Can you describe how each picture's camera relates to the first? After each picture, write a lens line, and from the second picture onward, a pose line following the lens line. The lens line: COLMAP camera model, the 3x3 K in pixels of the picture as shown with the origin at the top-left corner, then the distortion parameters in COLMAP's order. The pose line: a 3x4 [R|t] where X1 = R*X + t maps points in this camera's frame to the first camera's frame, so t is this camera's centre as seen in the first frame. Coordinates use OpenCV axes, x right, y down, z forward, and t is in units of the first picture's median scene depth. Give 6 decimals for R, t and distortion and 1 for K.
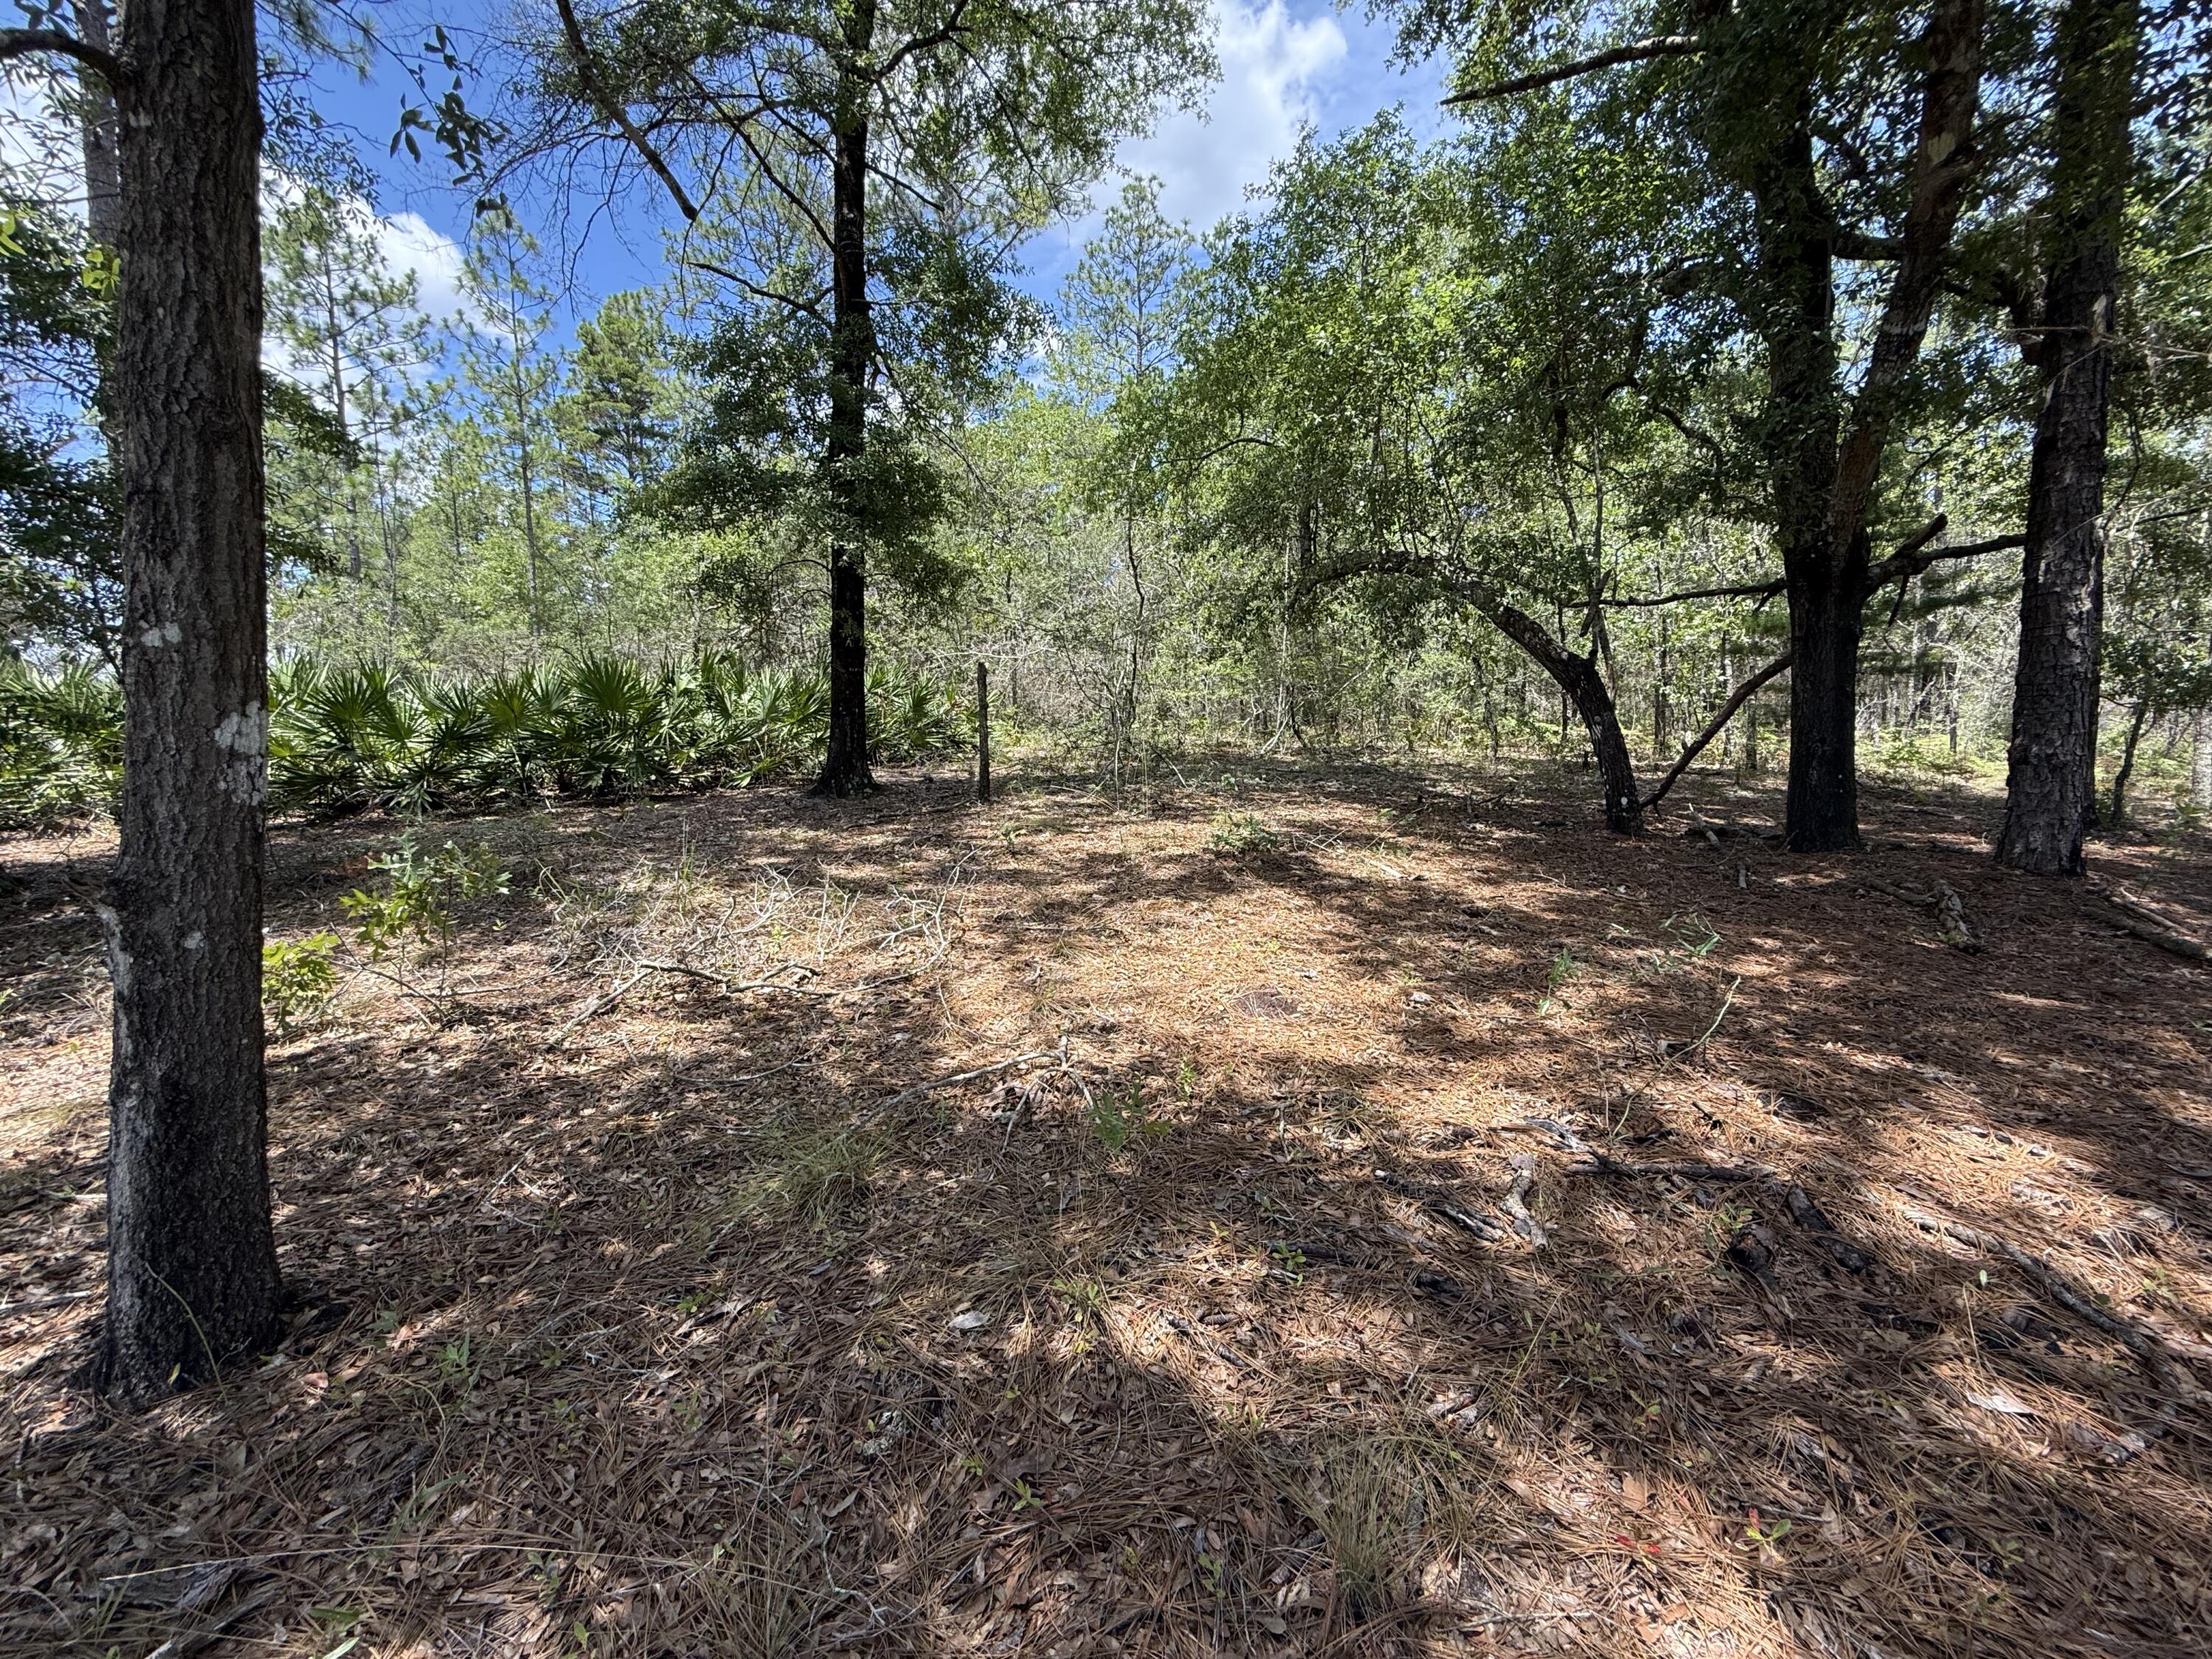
lens RADIAL K [[882.1, 0, 1102.7], [0, 882.1, 830.8], [0, 0, 1]] dist [-0.001693, 0.000198]
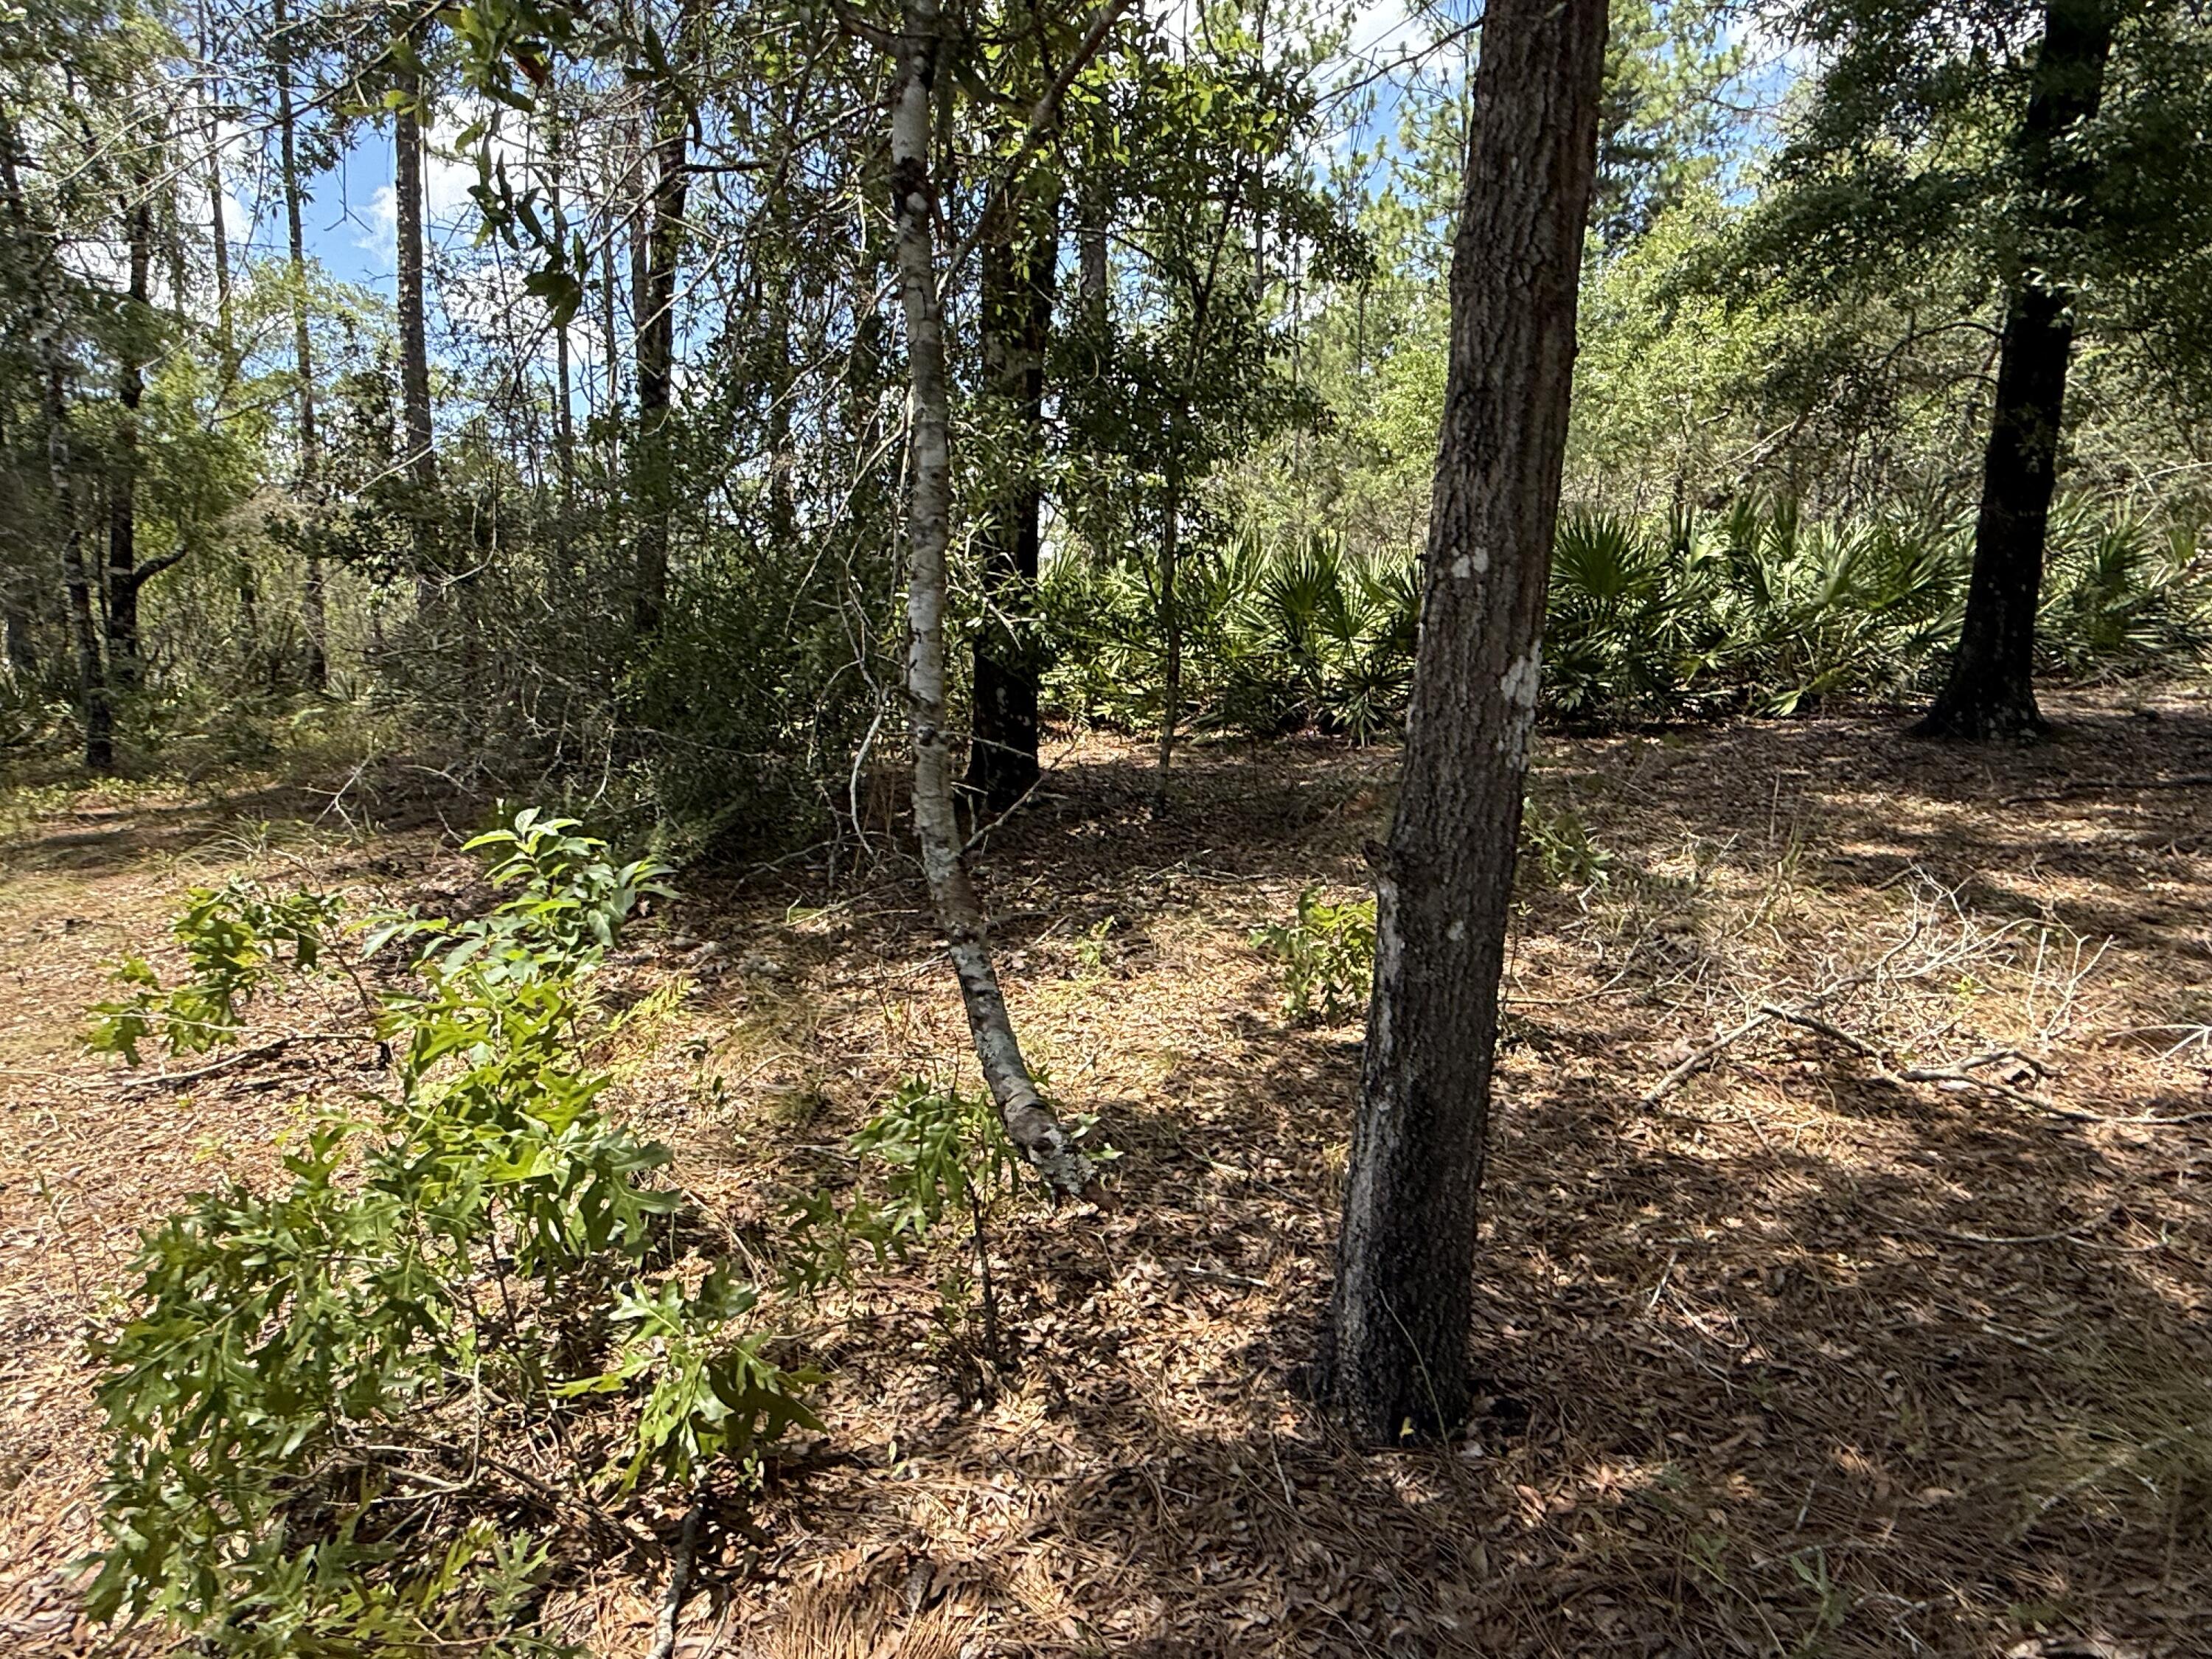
lens RADIAL K [[1395.8, 0, 1104.5], [0, 1395.8, 837.9], [0, 0, 1]] dist [-0.001516, -0.000041]
pose [[0.713962, 0.105229, -0.692232, -0.158780], [-0.070760, 0.994425, 0.078185, -0.018408], [0.696600, -0.006839, 0.717427, -0.076832]]
